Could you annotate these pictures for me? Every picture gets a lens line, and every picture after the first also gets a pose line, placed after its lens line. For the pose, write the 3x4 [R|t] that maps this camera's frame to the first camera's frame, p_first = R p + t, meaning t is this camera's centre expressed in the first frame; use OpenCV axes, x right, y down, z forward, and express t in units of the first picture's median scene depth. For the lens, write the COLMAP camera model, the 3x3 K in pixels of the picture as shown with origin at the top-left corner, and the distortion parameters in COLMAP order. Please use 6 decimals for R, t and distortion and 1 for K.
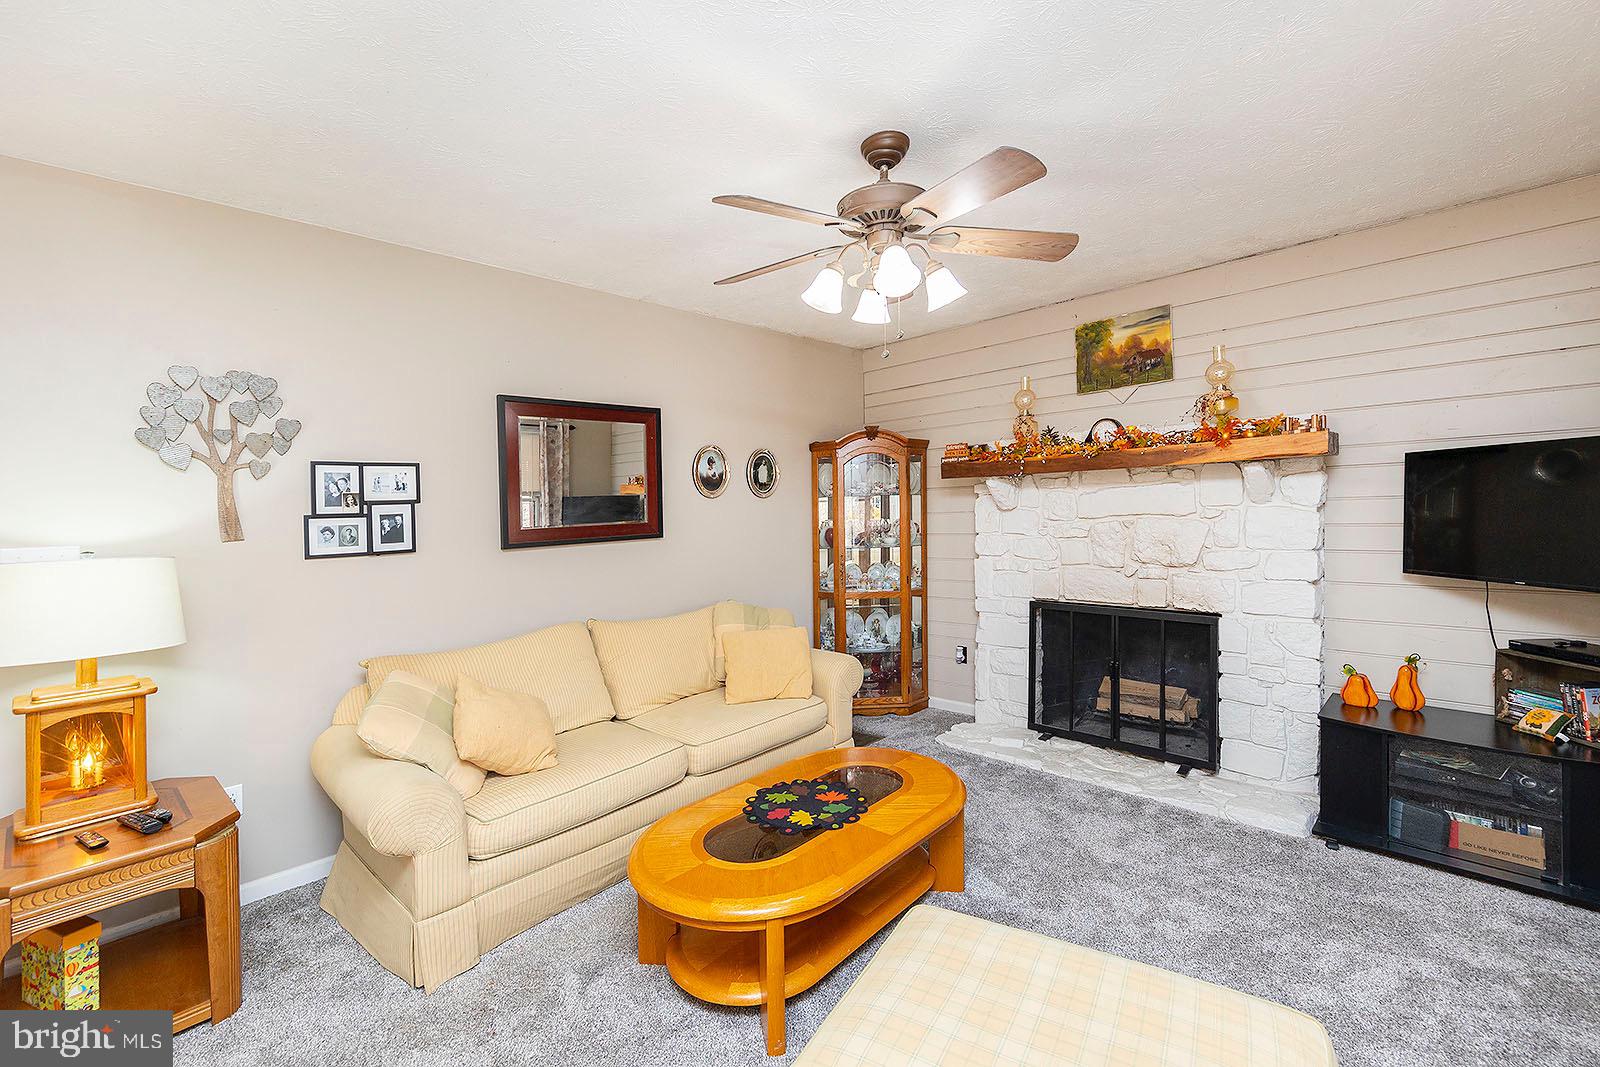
lens RADIAL K [[677.0, 0, 844.1], [0, 677.0, 513.2], [0, 0, 1]] dist [0.004130, -0.000927]
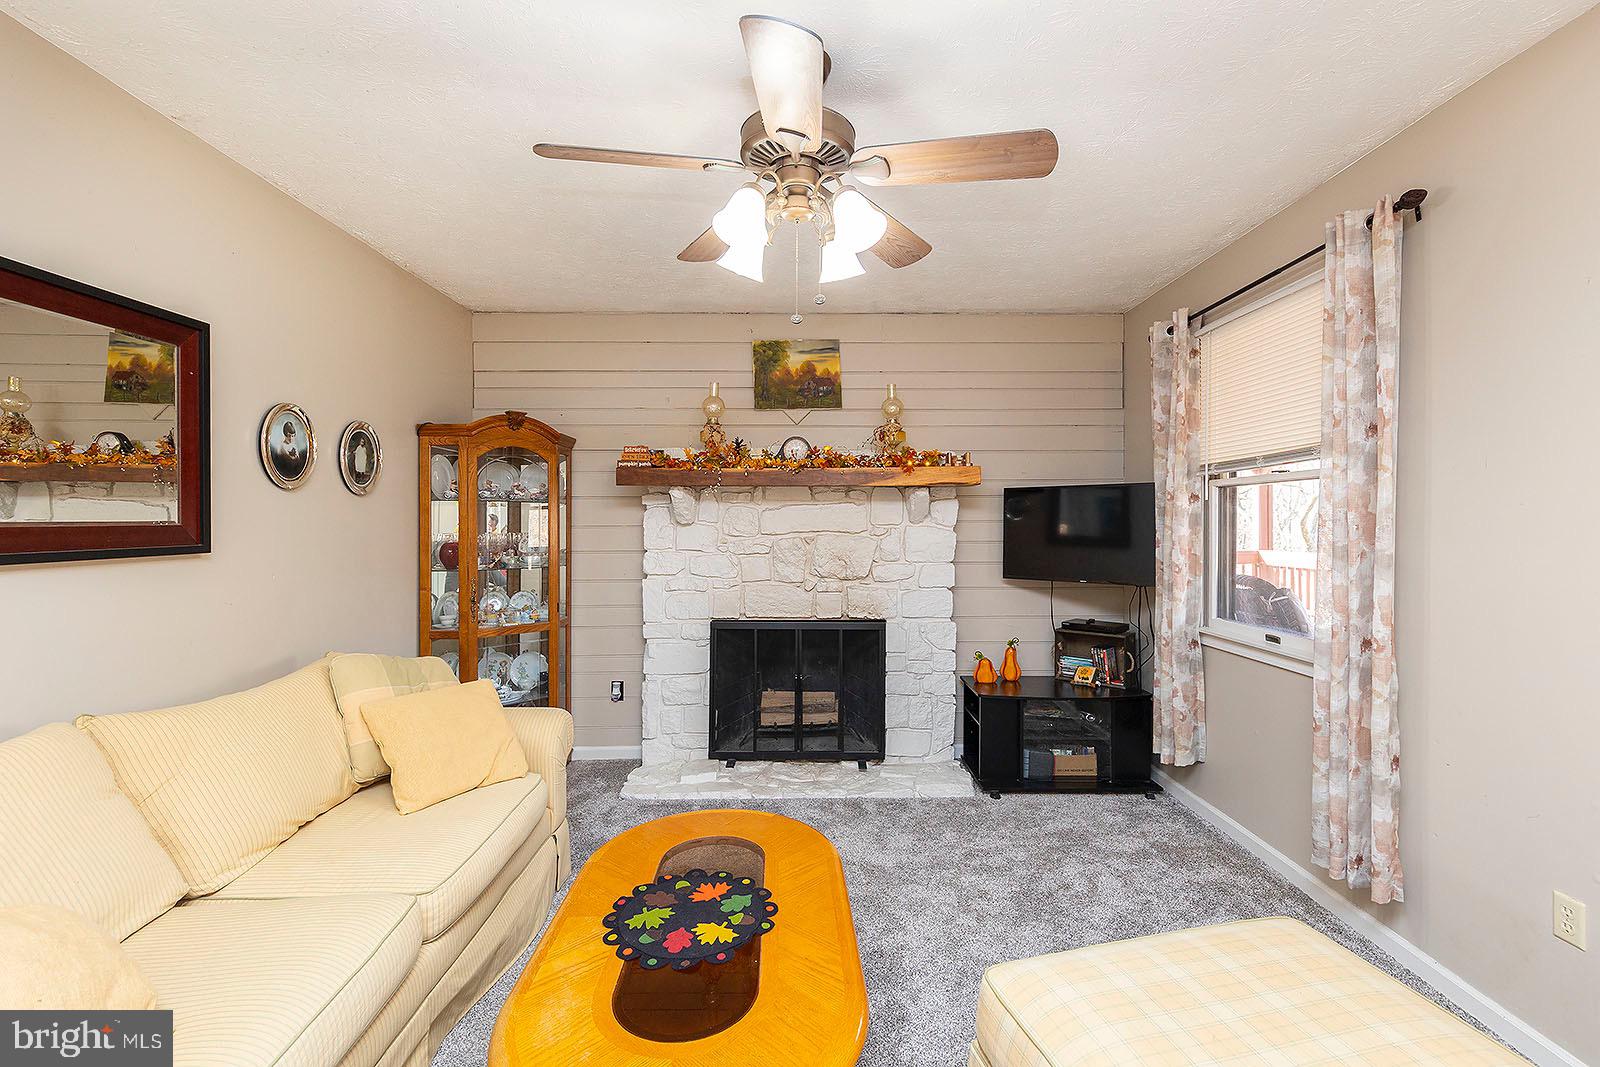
lens RADIAL K [[677.0, 0, 801.1], [0, 677.0, 530.4], [0, 0, 1]] dist [0.004130, -0.000927]
pose [[0.722567, 0.024708, 0.690859, -0.351330], [-0.015109, 0.999687, -0.019950, 0.024758], [-0.691135, 0.003978, 0.722714, 0.289145]]
